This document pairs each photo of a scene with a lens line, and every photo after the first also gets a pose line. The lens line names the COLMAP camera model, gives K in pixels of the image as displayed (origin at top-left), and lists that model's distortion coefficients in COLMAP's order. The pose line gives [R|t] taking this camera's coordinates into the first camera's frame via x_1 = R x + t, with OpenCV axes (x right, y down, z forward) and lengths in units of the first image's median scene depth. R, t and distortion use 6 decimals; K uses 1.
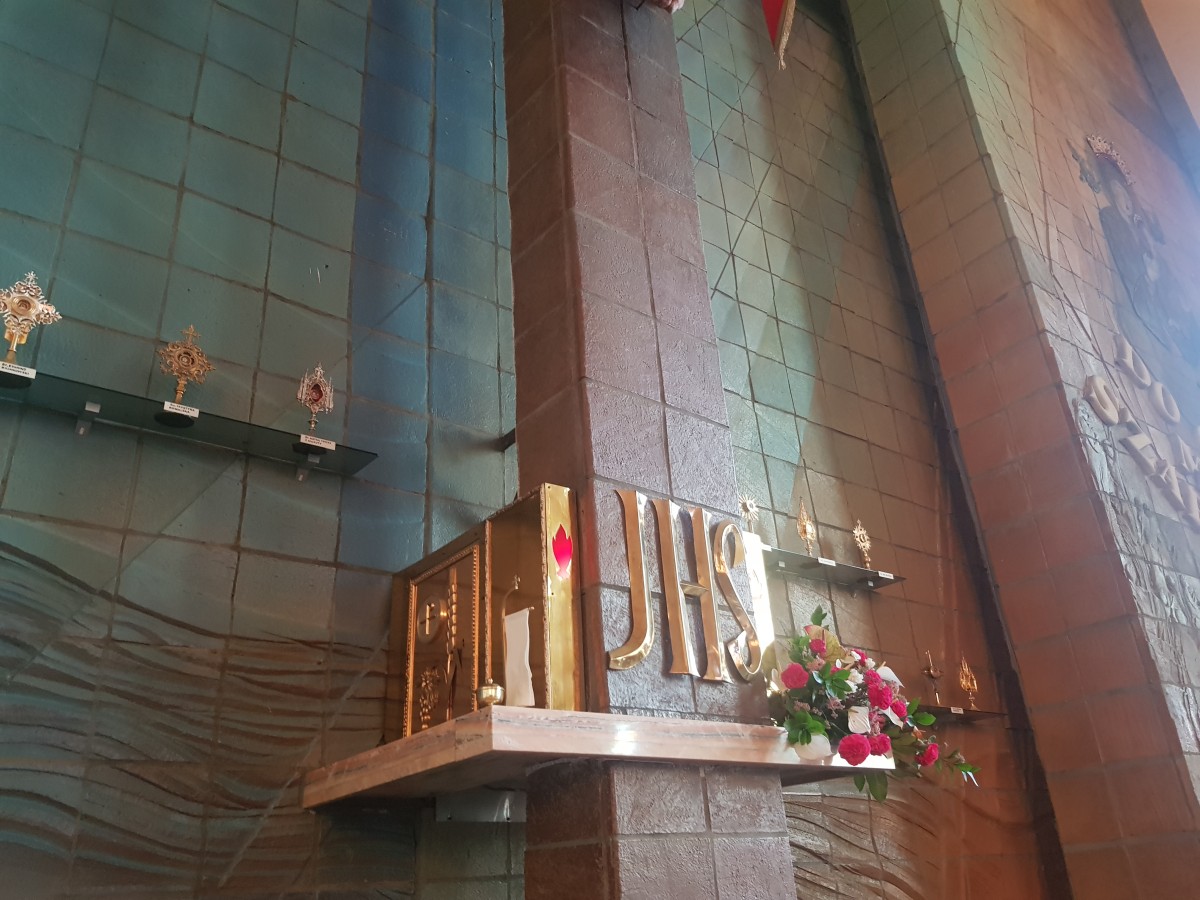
lens RADIAL K [[928.3, 0, 616.1], [0, 928.3, 454.0], [0, 0, 1]] dist [0.054063, -0.091411]
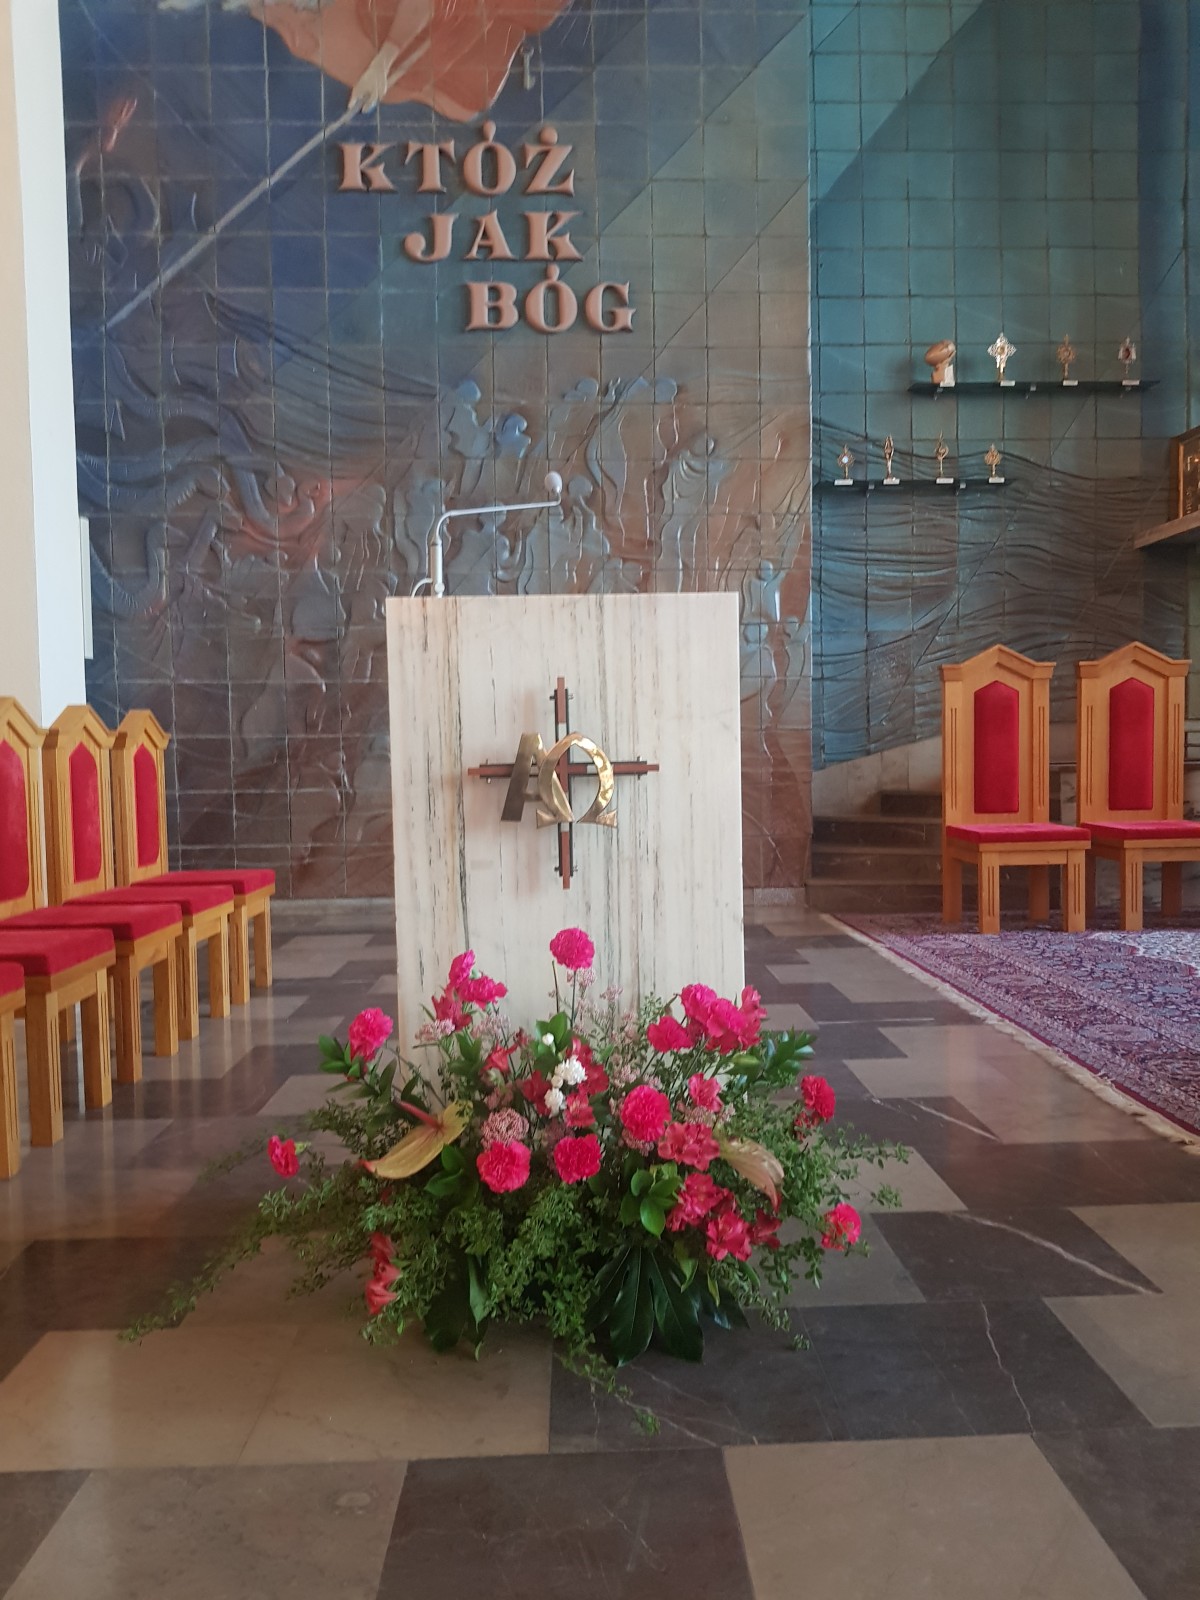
lens RADIAL K [[1237.7, 0, 615.9], [0, 1237.7, 821.1], [0, 0, 1]] dist [0.054063, -0.091411]
pose [[0.806895, 0.083258, -0.584799, 0.442633], [0.227735, 0.869634, 0.438034, -0.611103], [0.545030, -0.486626, 0.682742, -1.914223]]
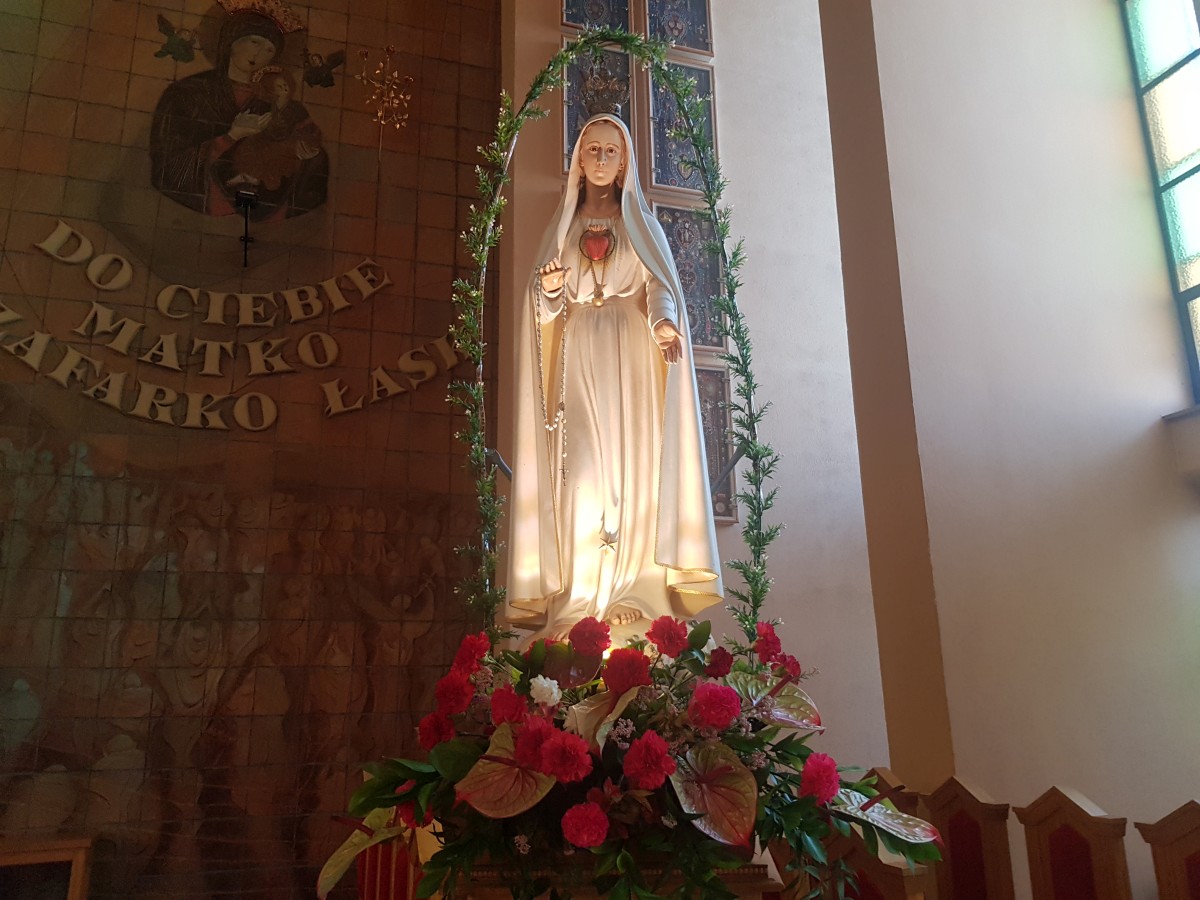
lens RADIAL K [[928.3, 0, 609.9], [0, 928.3, 436.7], [0, 0, 1]] dist [0.054063, -0.091411]
pose [[0.940769, -0.044328, -0.336139, 2.976143], [0.108164, 0.978852, 0.173638, 0.021837], [0.321333, -0.199711, 0.925668, 0.162615]]
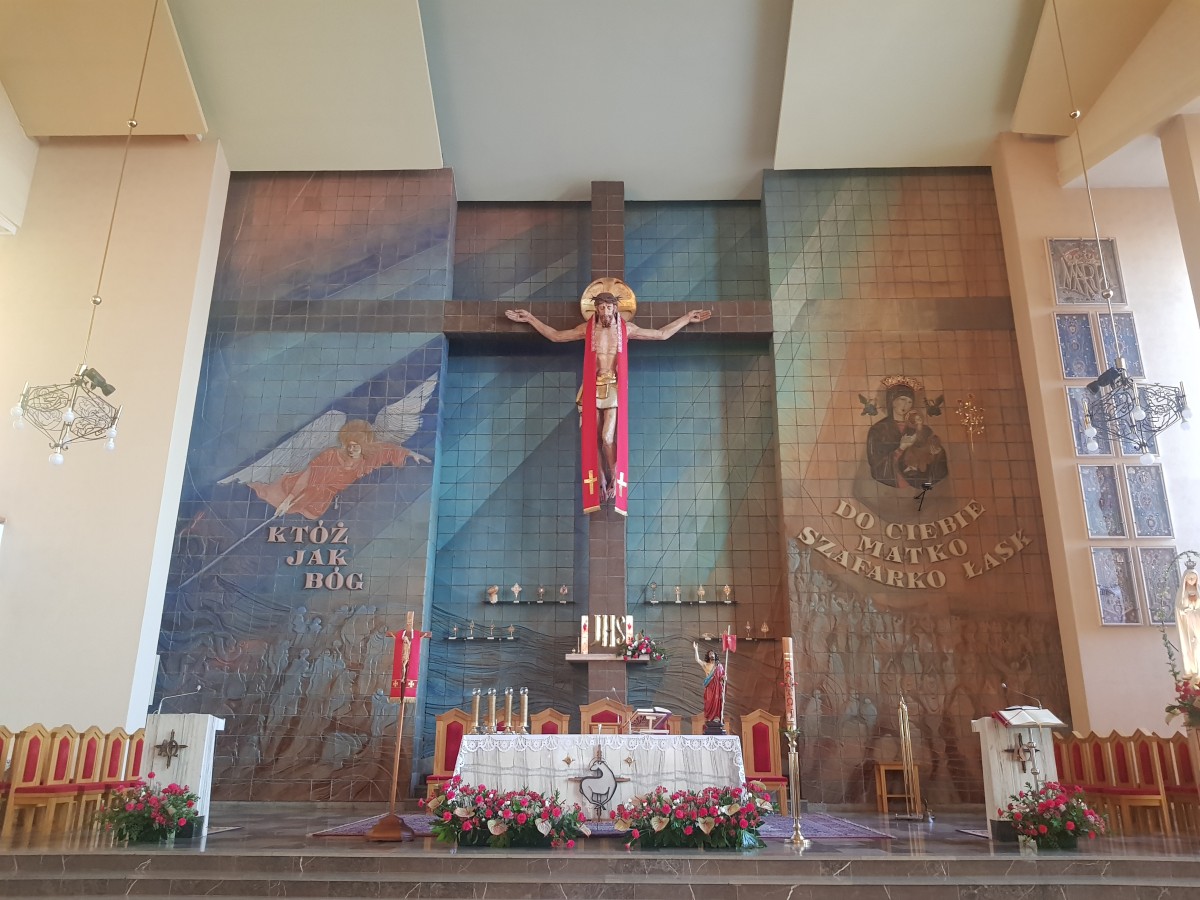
lens RADIAL K [[928.3, 0, 605.2], [0, 928.3, 447.3], [0, 0, 1]] dist [0.054063, -0.091411]
pose [[0.771975, -0.126980, -0.622841, 3.255757], [0.227603, 0.970096, 0.084325, -1.247160], [0.593509, -0.206857, 0.777790, -2.810348]]
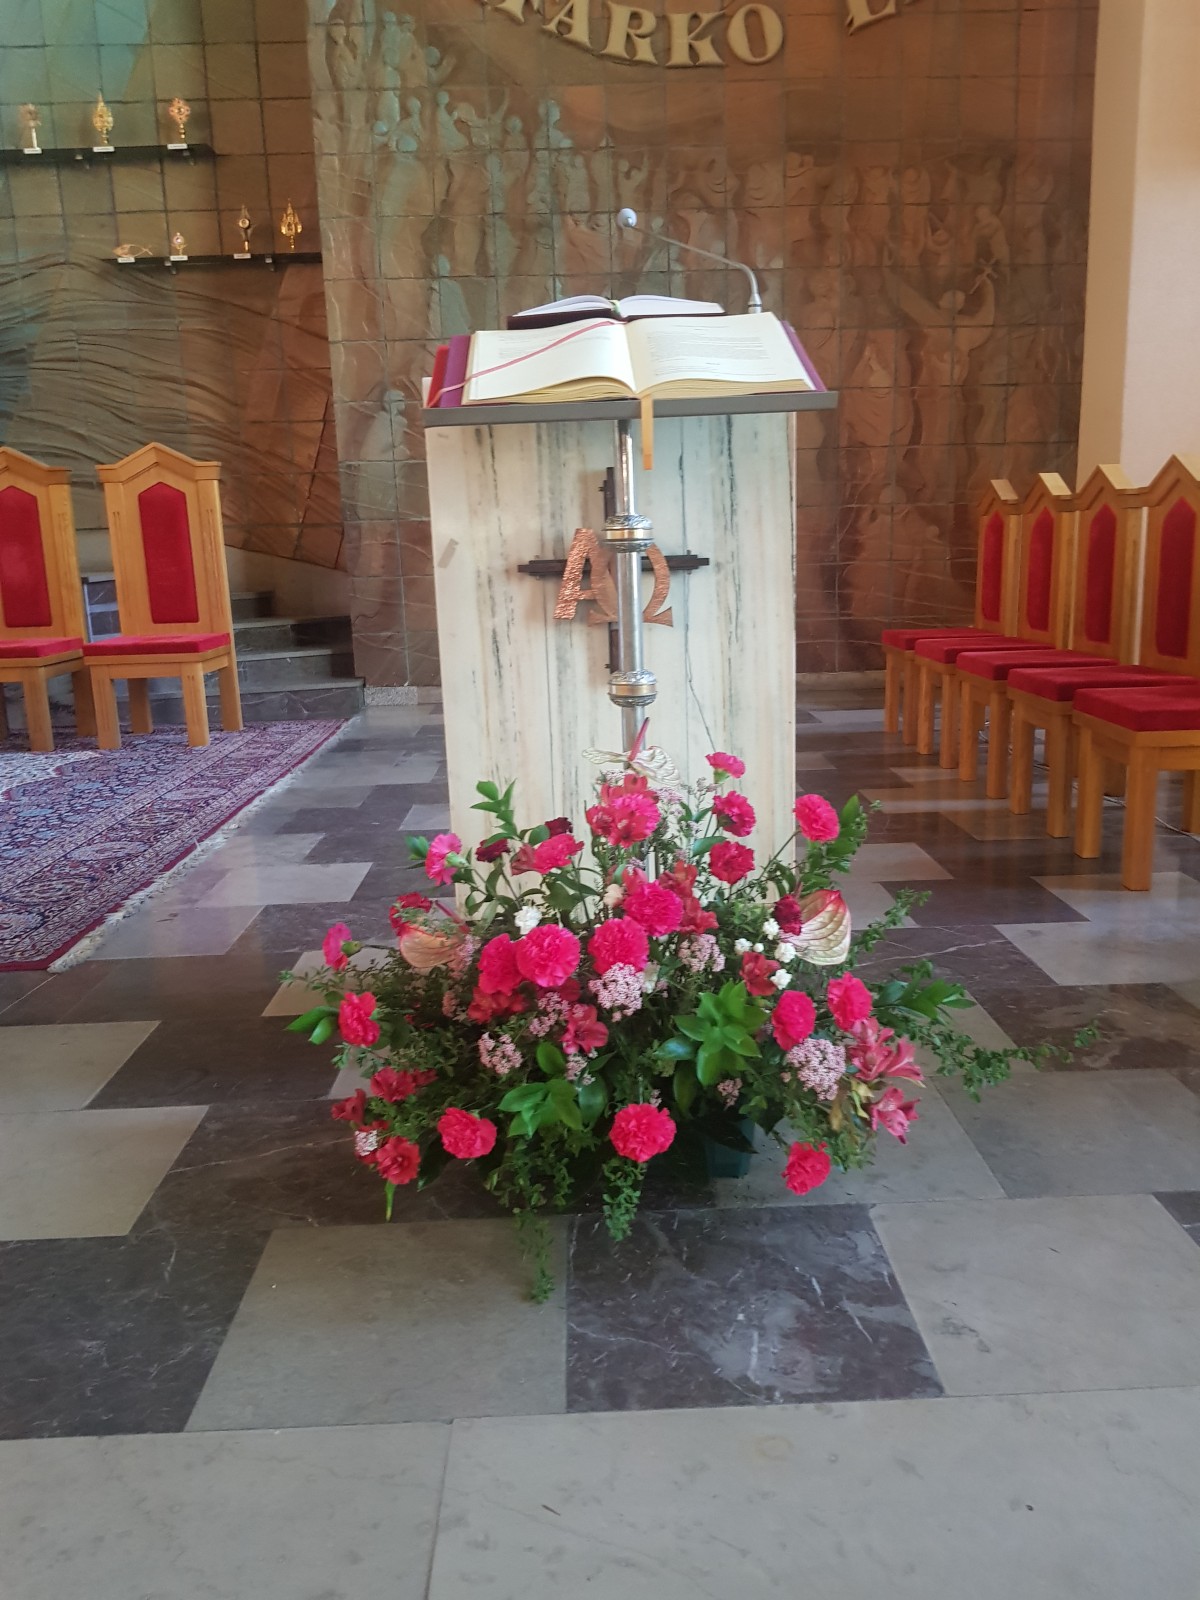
lens RADIAL K [[1237.7, 0, 621.6], [0, 1237.7, 787.9], [0, 0, 1]] dist [0.054063, -0.091411]
pose [[0.806612, 0.160086, -0.568990, 2.684773], [0.236340, 0.794977, 0.558709, 0.036108], [0.541776, -0.585136, 0.603403, -0.233321]]
